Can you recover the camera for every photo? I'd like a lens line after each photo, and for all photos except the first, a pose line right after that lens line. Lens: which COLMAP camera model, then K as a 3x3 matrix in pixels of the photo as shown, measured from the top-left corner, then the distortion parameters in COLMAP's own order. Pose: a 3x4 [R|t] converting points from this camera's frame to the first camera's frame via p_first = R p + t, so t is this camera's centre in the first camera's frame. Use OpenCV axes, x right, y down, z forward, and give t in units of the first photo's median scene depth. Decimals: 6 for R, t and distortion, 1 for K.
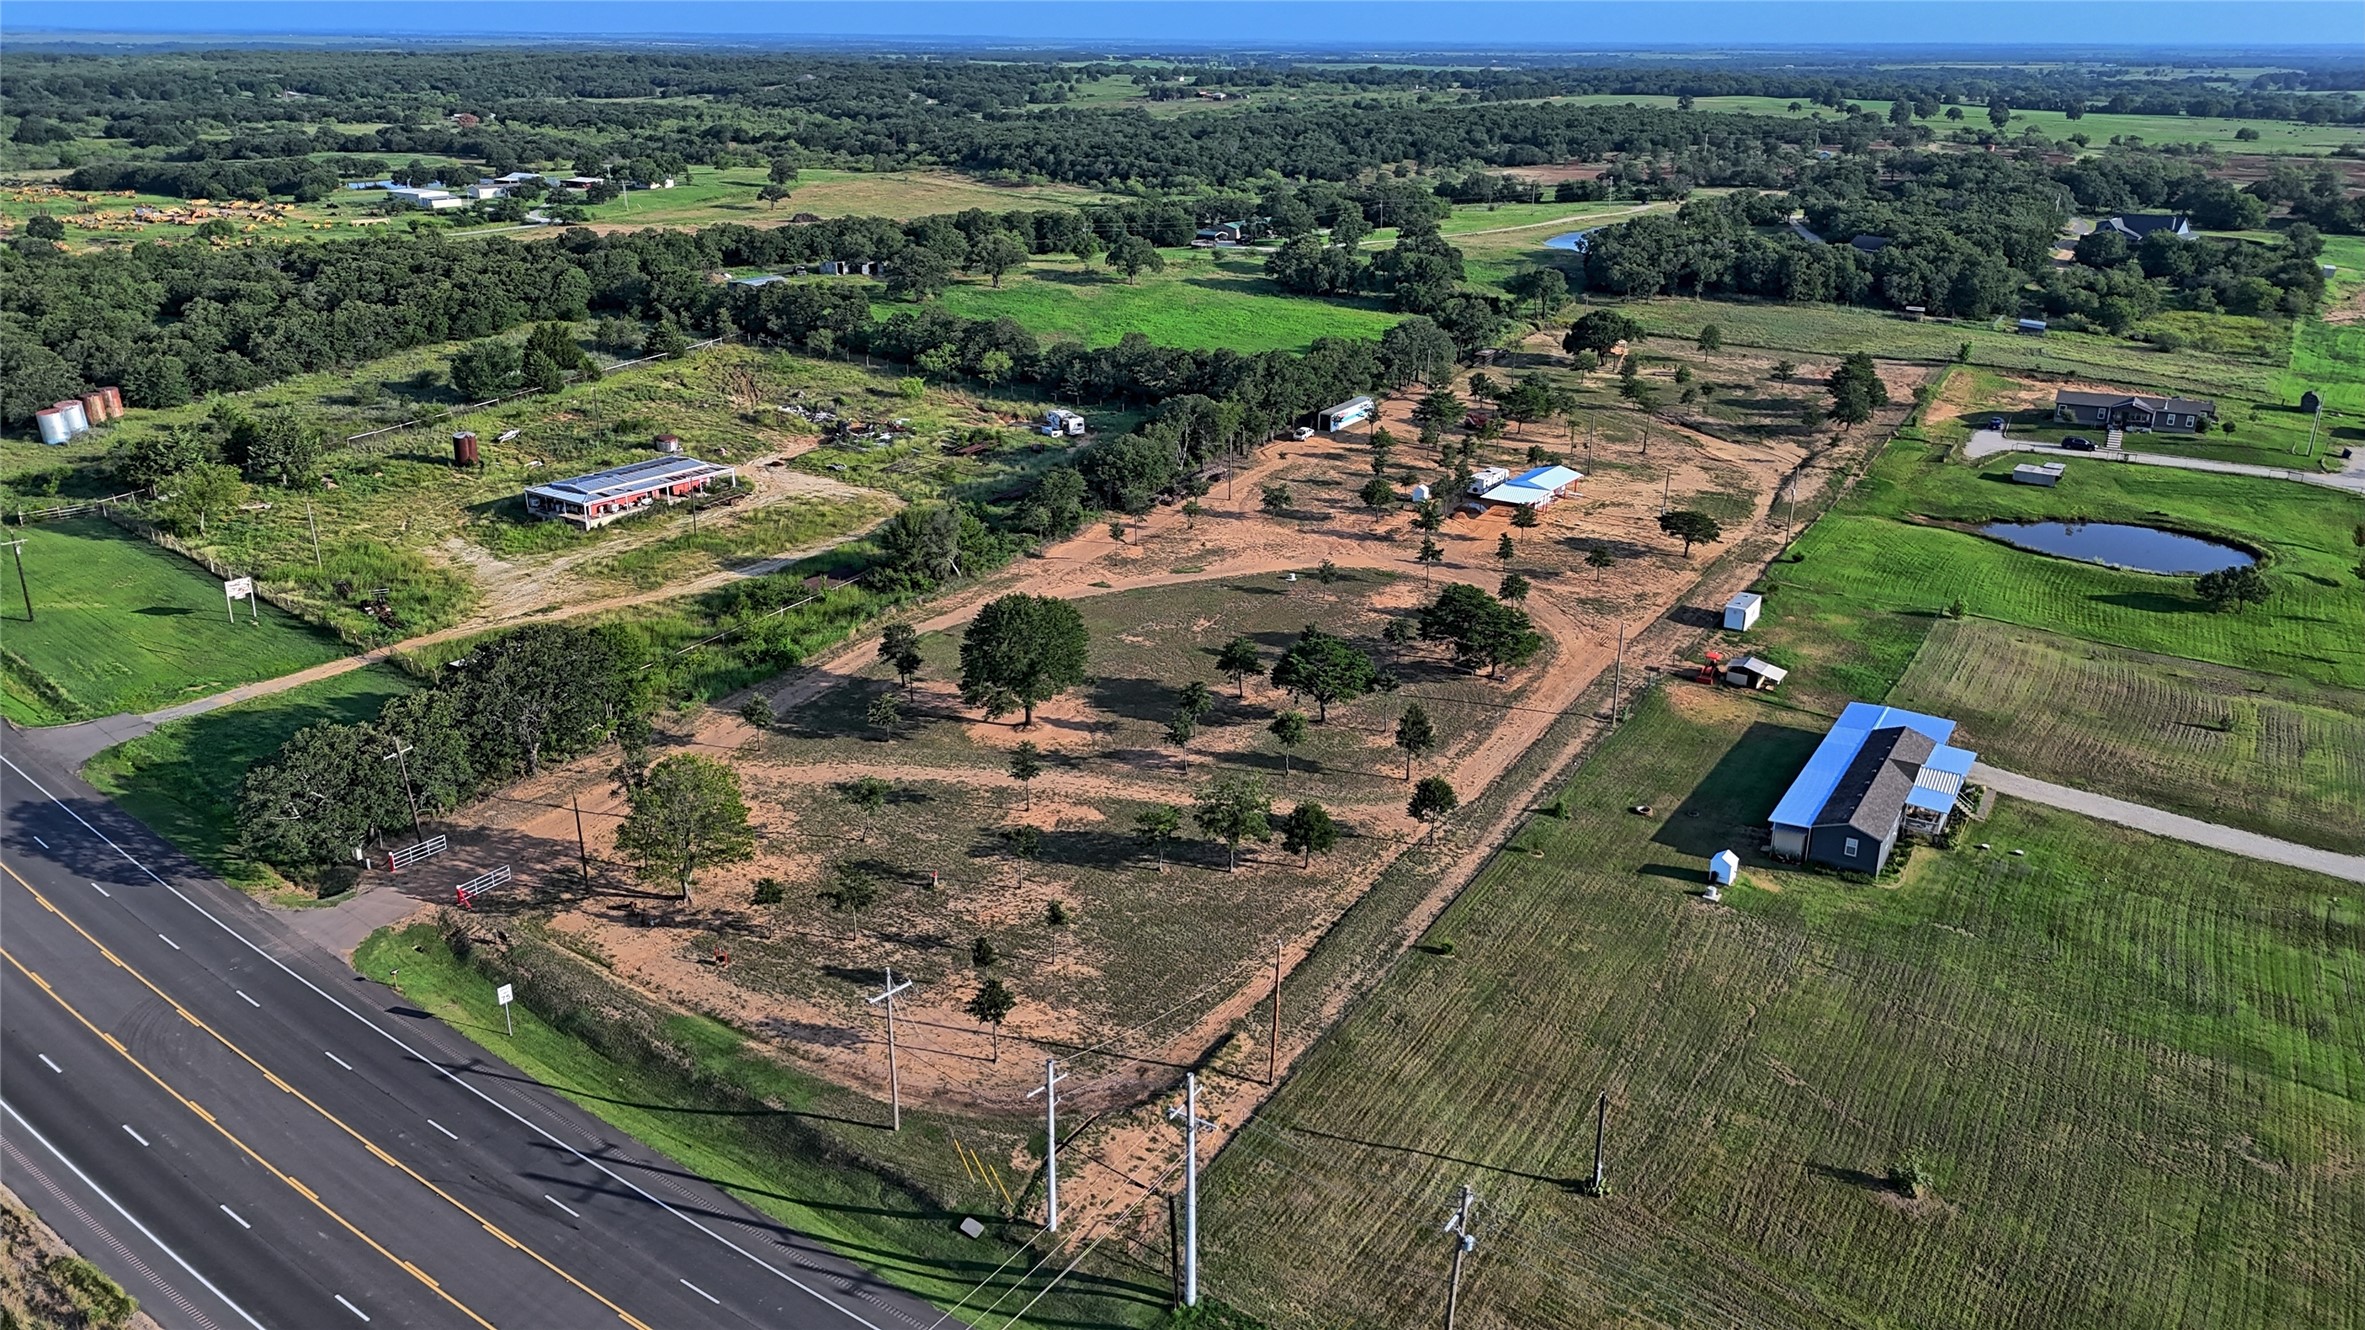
lens RADIAL K [[1731.0, 0, 1191.3], [0, 1731.0, 660.4], [0, 0, 1]] dist [0.069588, -0.077424]
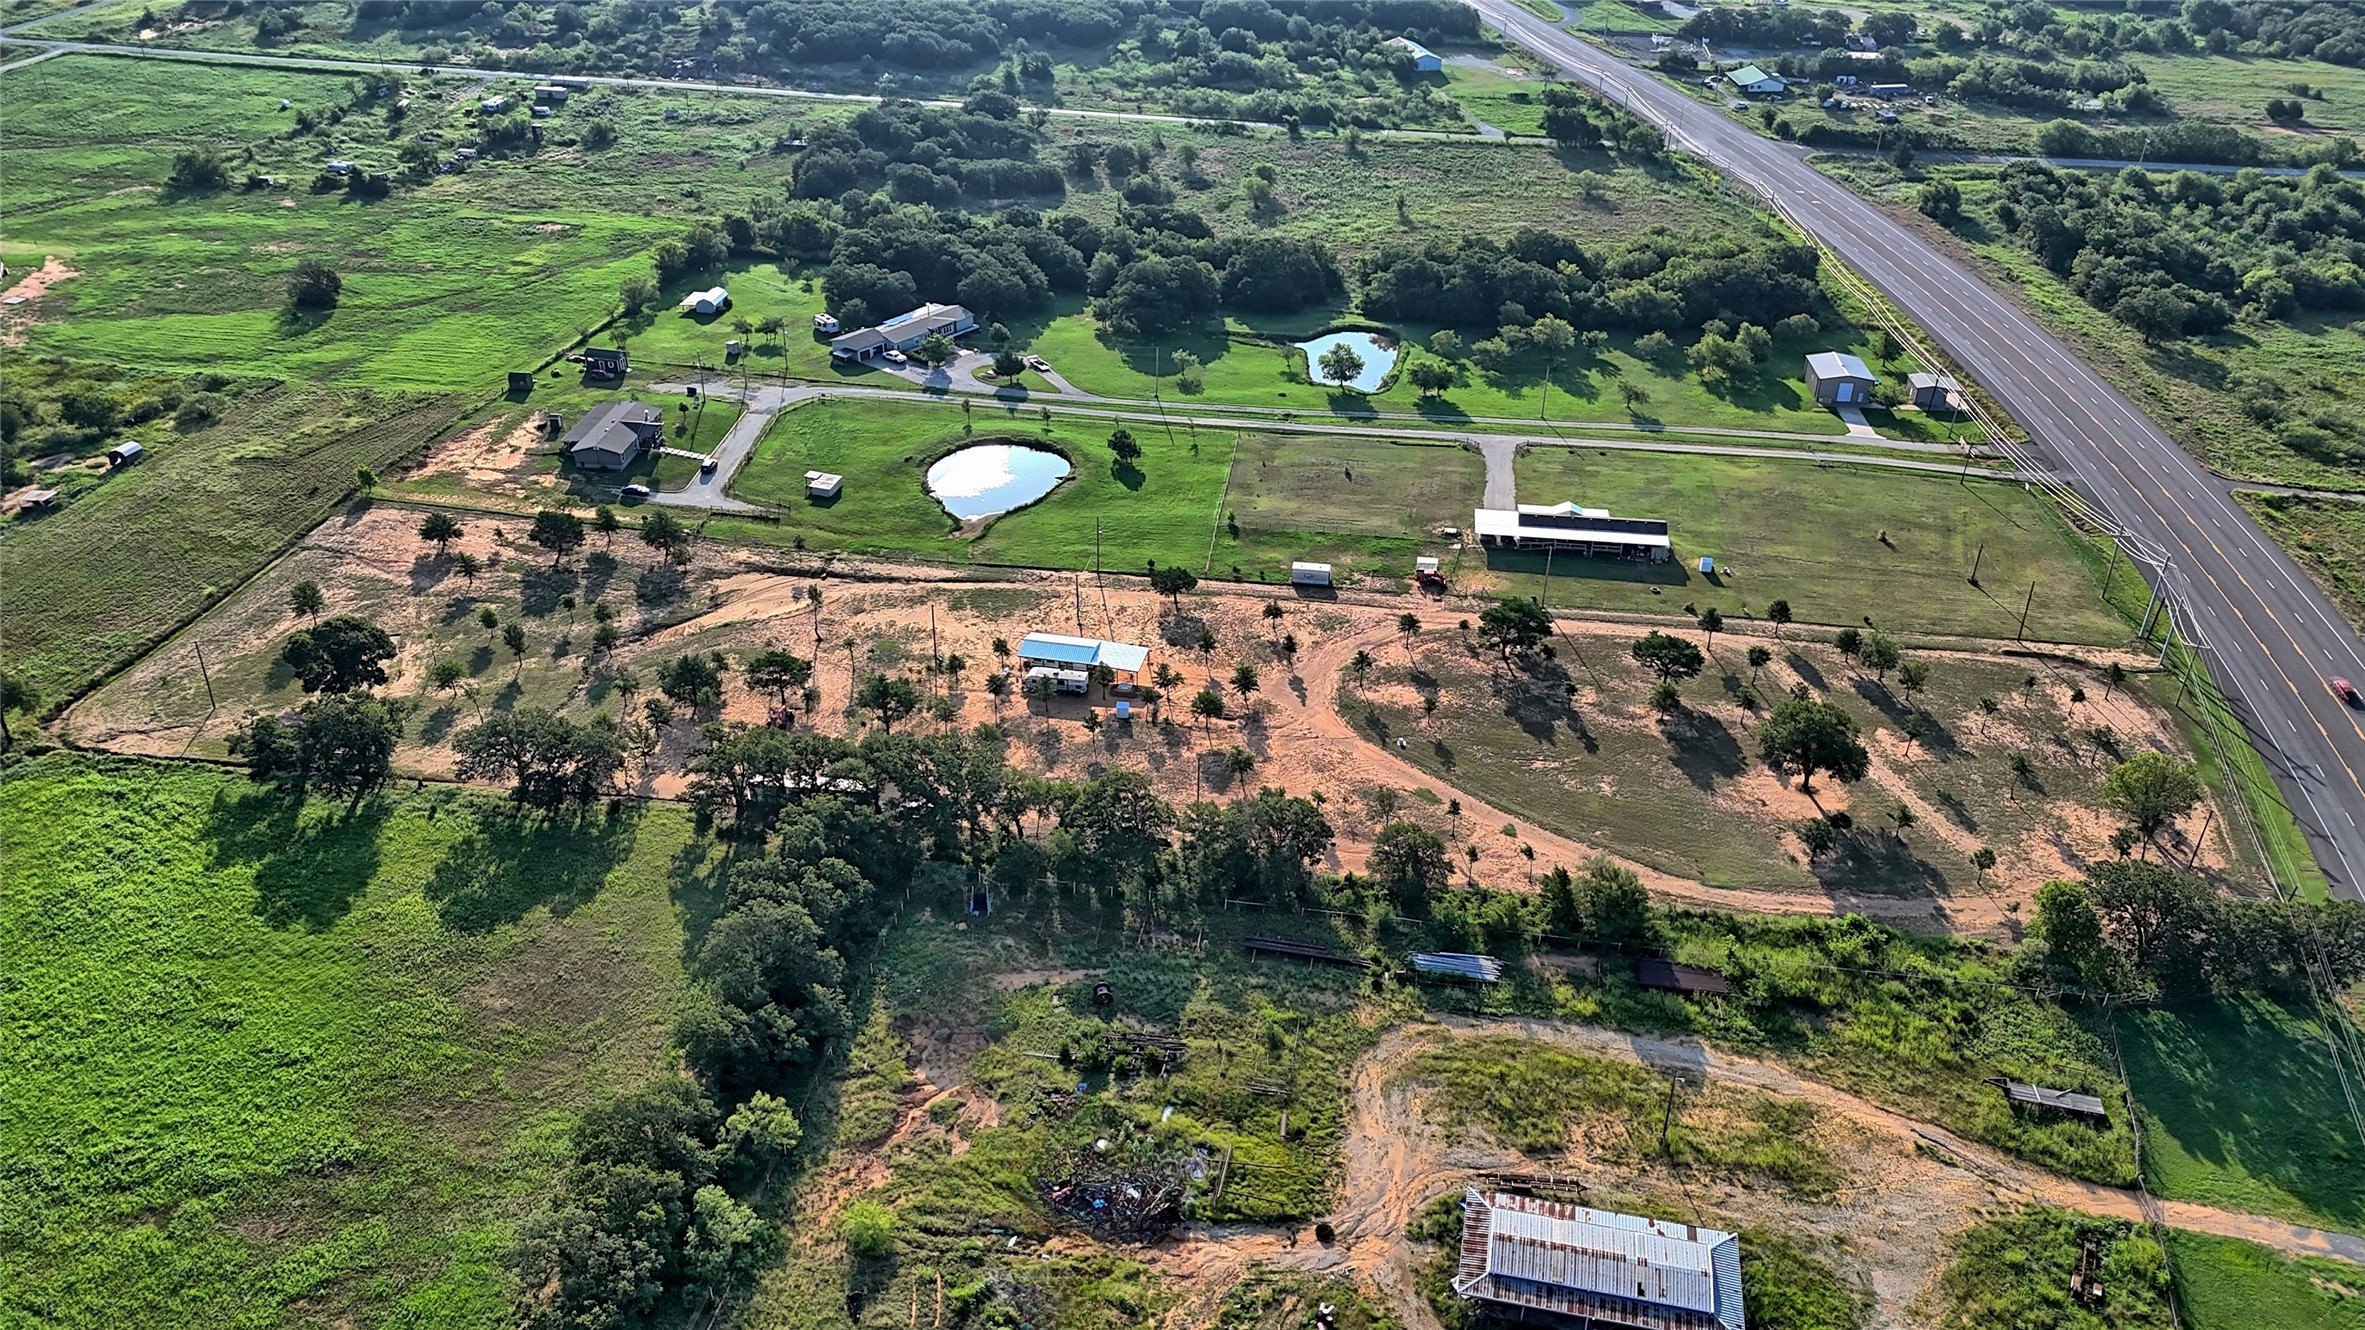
lens RADIAL K [[1731.0, 0, 1191.3], [0, 1731.0, 660.4], [0, 0, 1]] dist [0.069588, -0.077424]
pose [[-0.390450, -0.477182, 0.787303, -0.776873], [0.296068, 0.744670, 0.598172, -0.829489], [-0.871718, 0.466651, -0.149478, 1.292963]]
